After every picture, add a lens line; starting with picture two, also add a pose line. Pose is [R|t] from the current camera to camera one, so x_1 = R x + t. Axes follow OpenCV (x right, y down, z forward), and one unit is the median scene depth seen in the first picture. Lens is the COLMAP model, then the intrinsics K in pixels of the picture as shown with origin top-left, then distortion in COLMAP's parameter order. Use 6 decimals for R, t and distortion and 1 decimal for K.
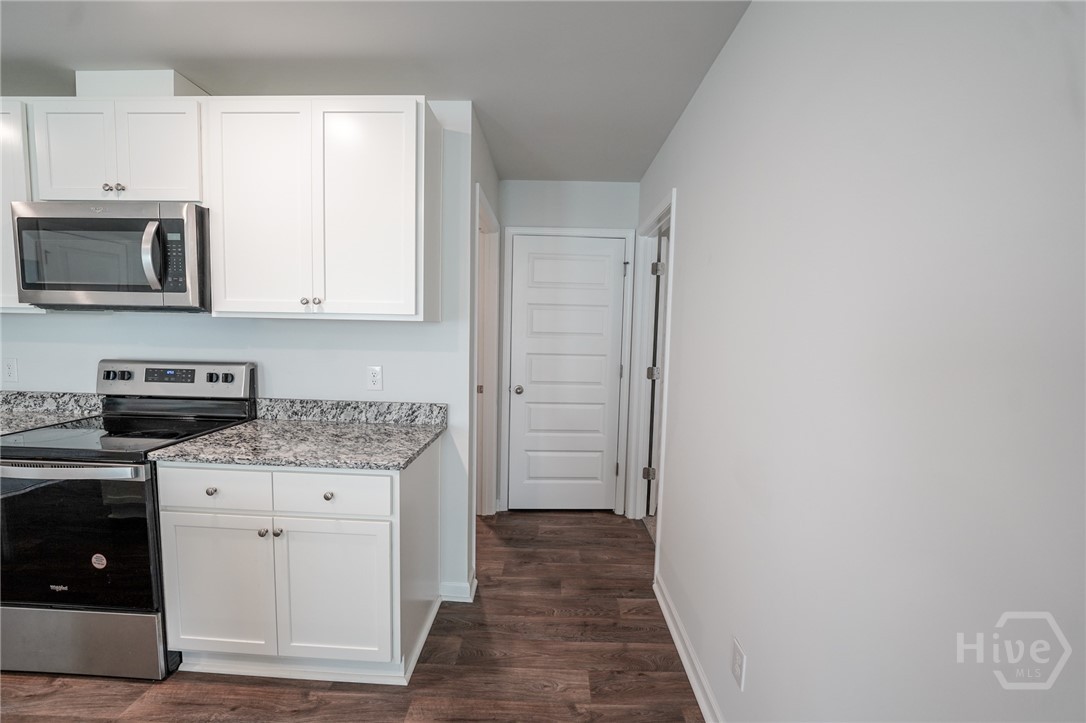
lens RADIAL K [[442.2, 0, 543.6], [0, 442.2, 365.9], [0, 0, 1]] dist [-0.027046, 0.002162]
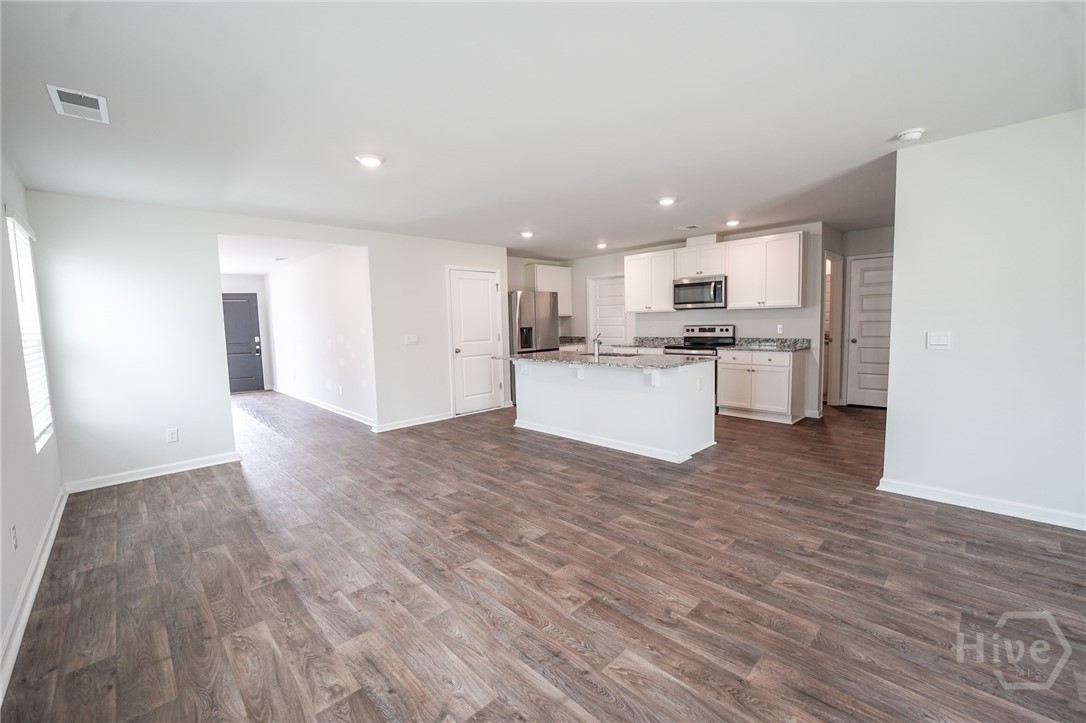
lens RADIAL K [[442.2, 0, 543.2], [0, 442.2, 362.4], [0, 0, 1]] dist [-0.027046, 0.002162]
pose [[0.710973, 0.022821, -0.702849, 0.491391], [-0.018030, 0.999736, 0.014223, 0.225187], [0.702988, 0.002560, 0.711197, -1.990195]]
